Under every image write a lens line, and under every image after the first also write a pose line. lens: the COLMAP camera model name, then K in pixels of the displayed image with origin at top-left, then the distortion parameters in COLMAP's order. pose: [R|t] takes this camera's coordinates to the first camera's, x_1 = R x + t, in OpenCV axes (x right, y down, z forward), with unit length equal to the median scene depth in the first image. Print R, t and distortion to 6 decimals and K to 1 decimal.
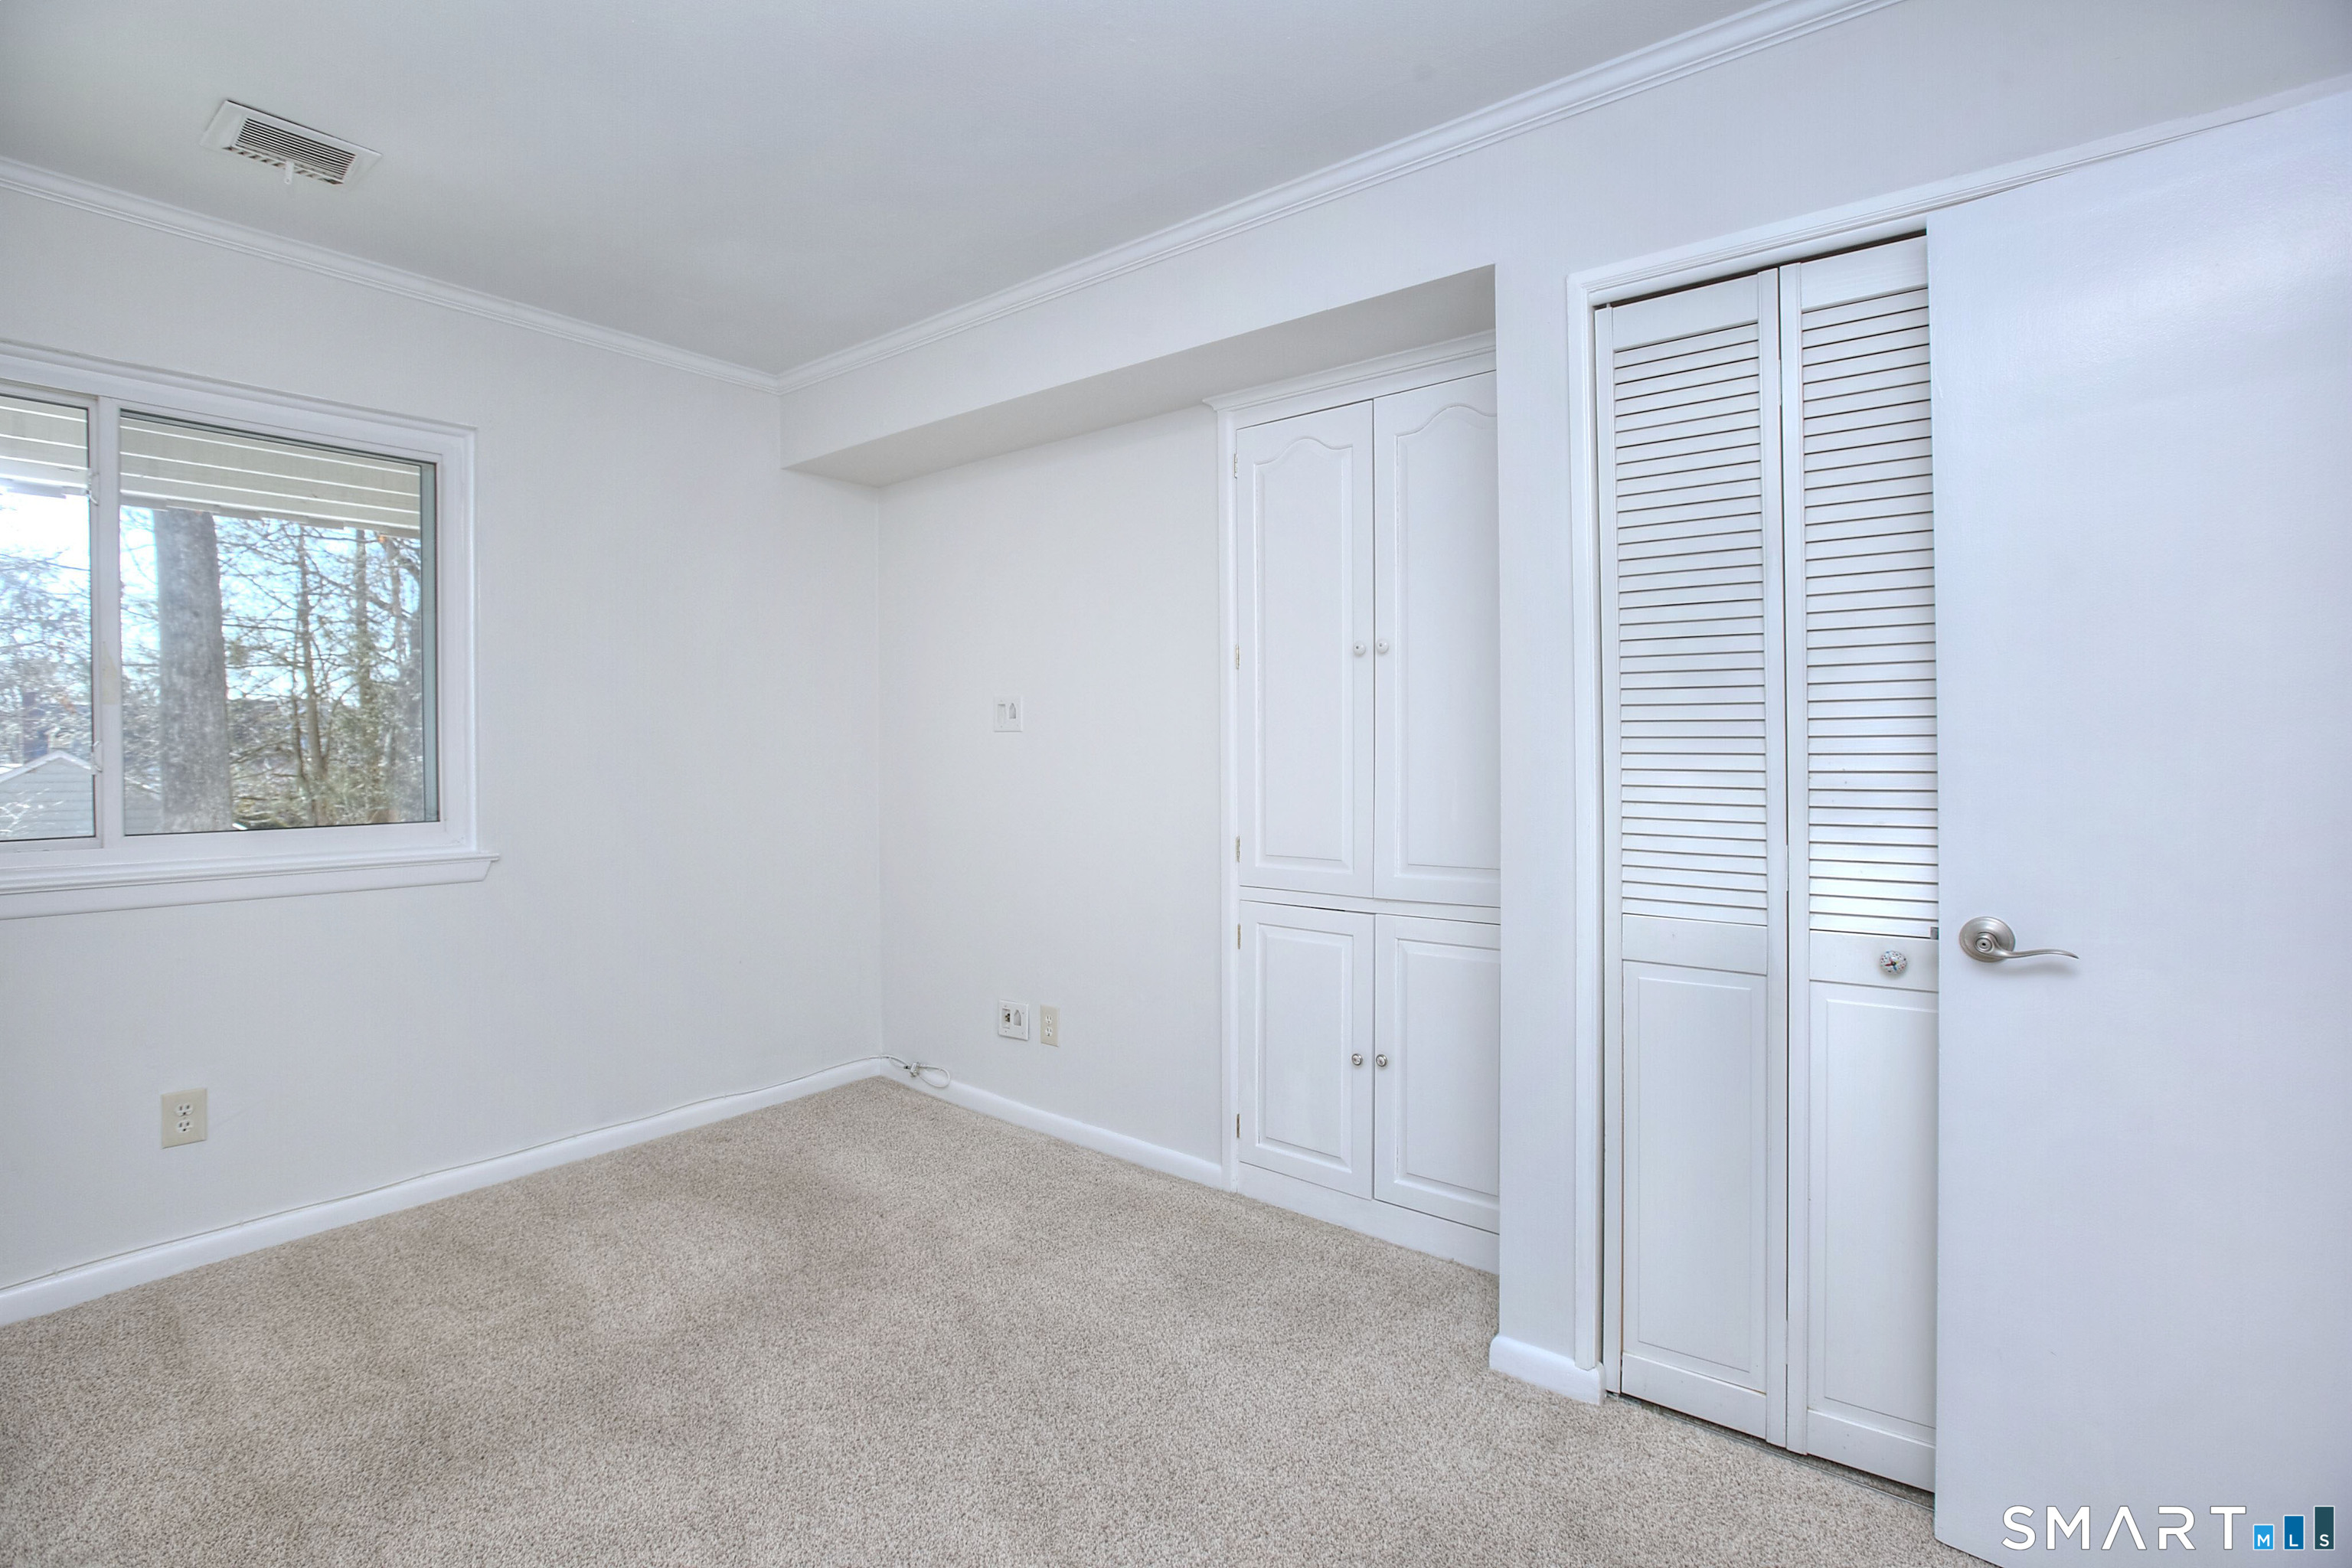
lens RADIAL K [[1098.6, 0, 1174.9], [0, 1098.6, 738.6], [0, 0, 1]] dist [-0.023576, 0.000280]
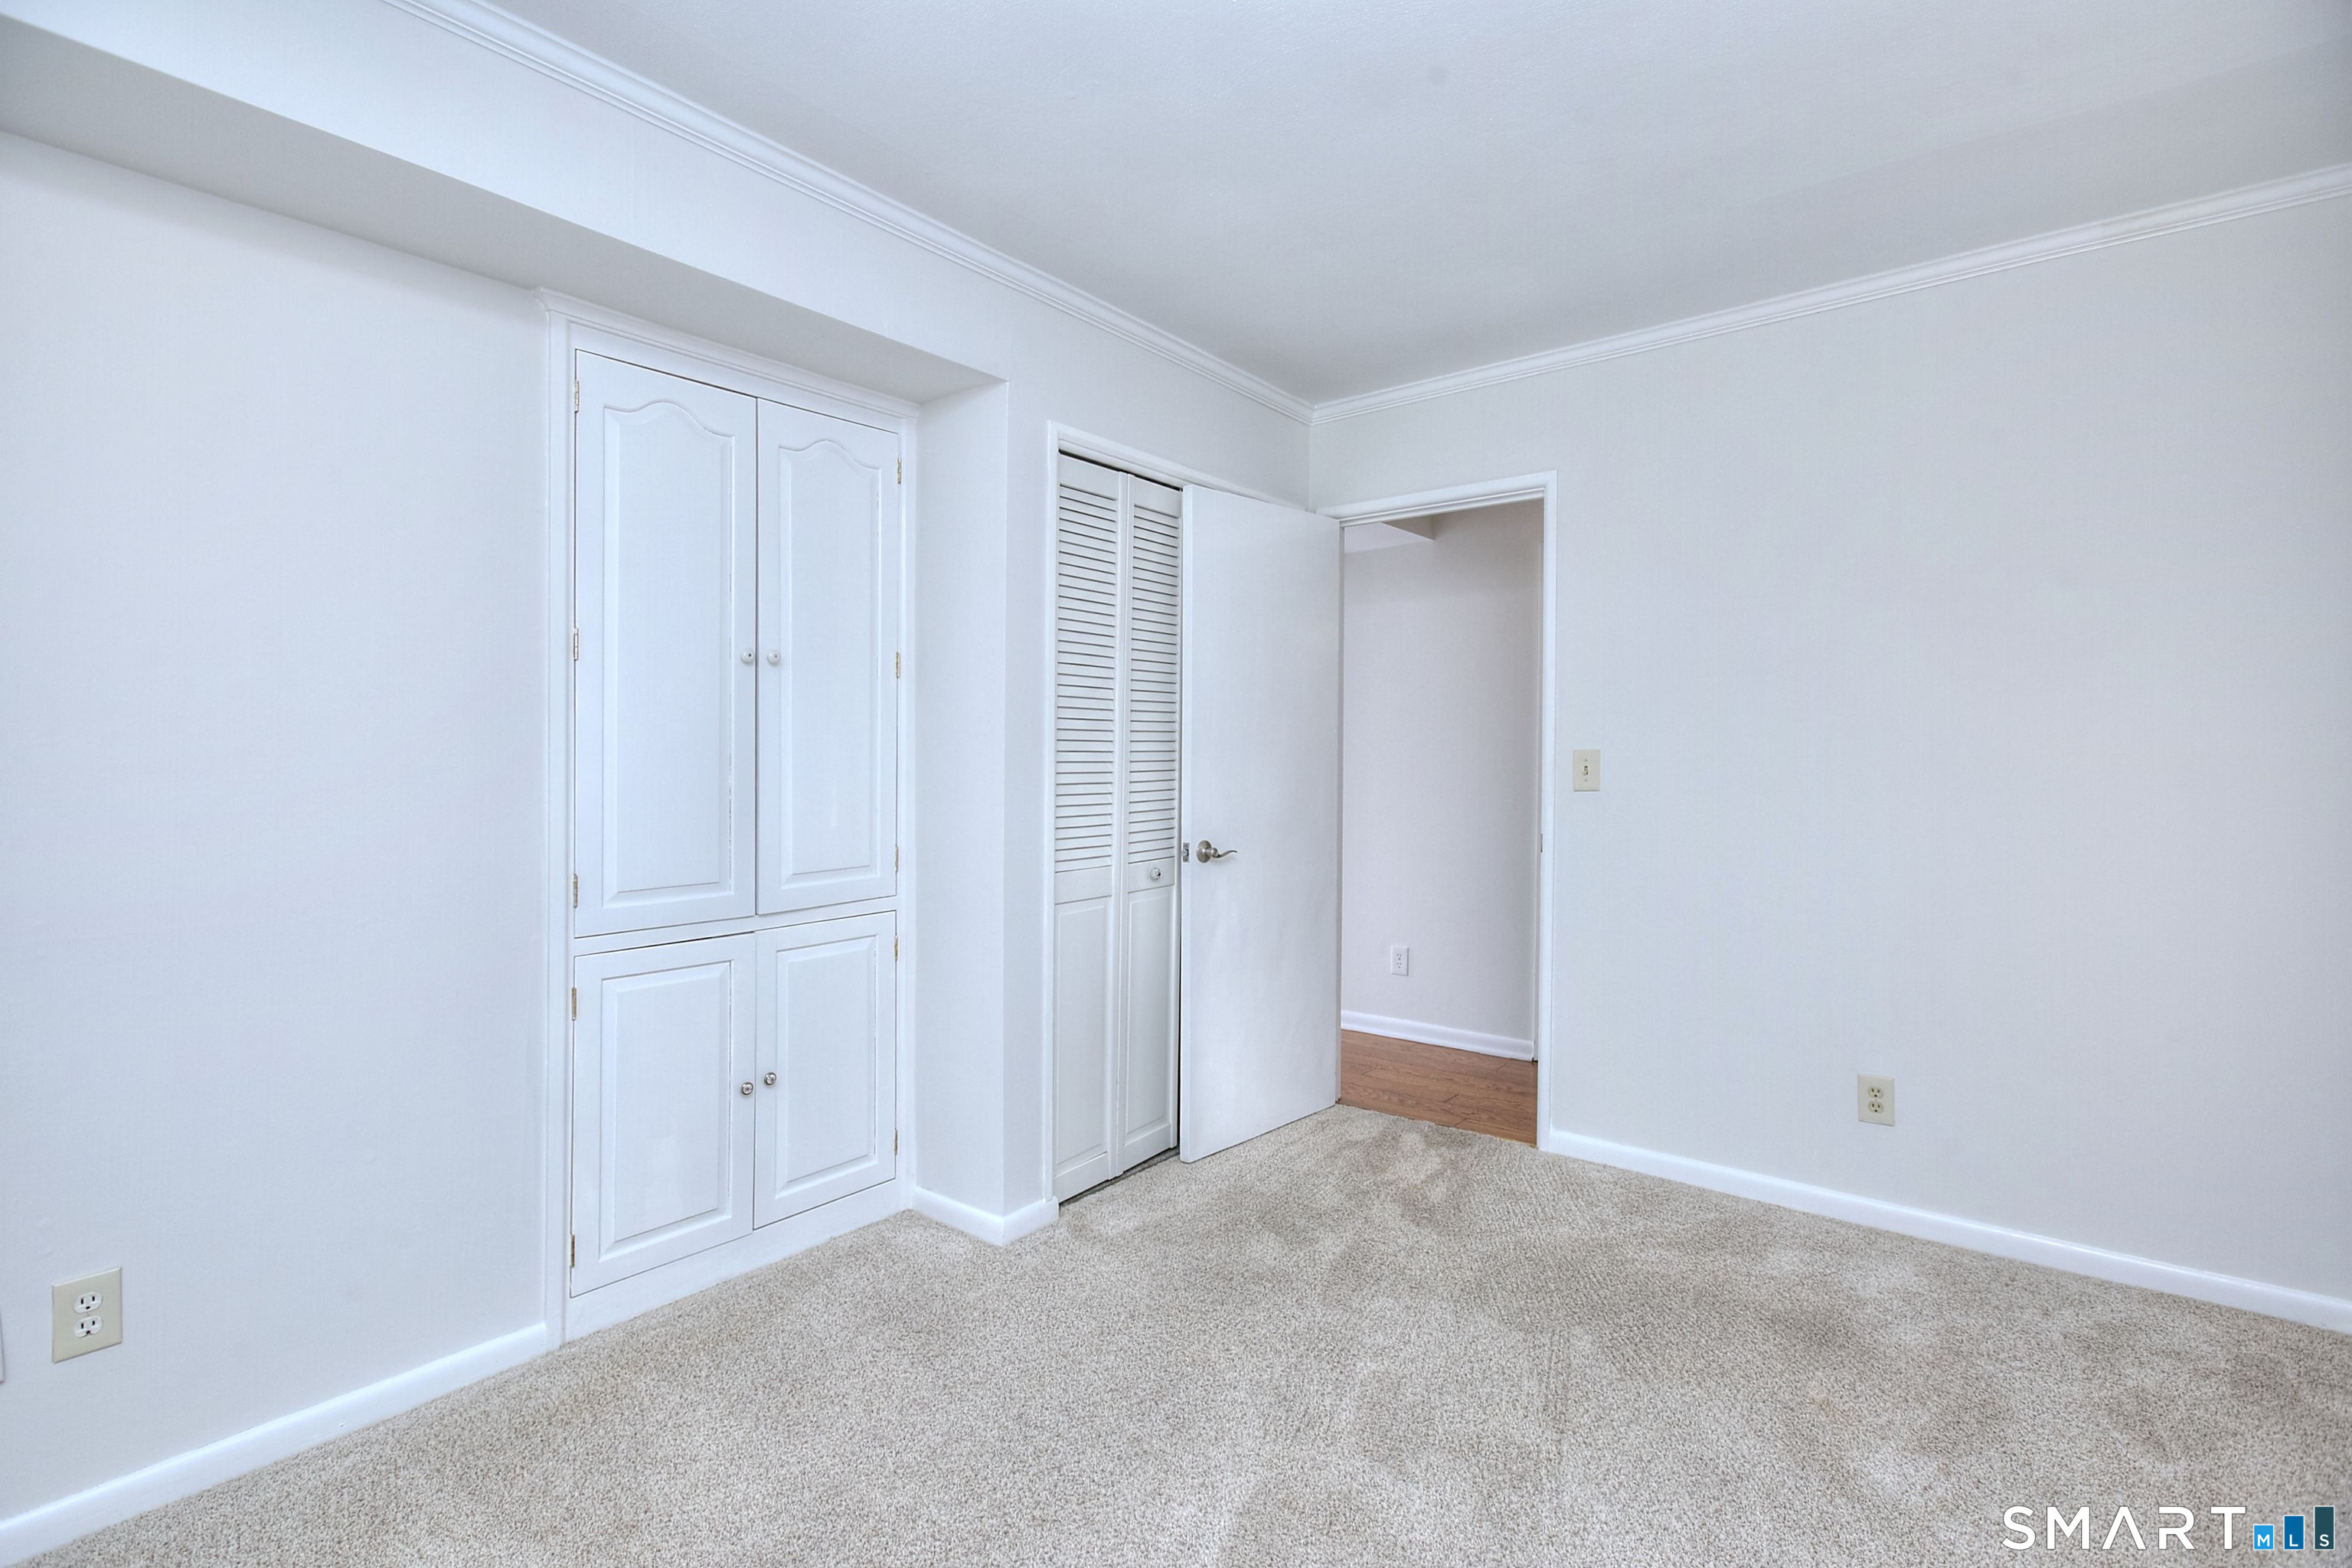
lens RADIAL K [[1108.3, 0, 1172.4], [0, 1108.3, 769.2], [0, 0, 1]] dist [0.001210, 0.001393]
pose [[-0.004454, -0.005979, 0.999972, -1.023534], [-0.000041, 0.999982, 0.005979, 0.013445], [-0.999990, -0.000014, -0.004454, 0.818628]]
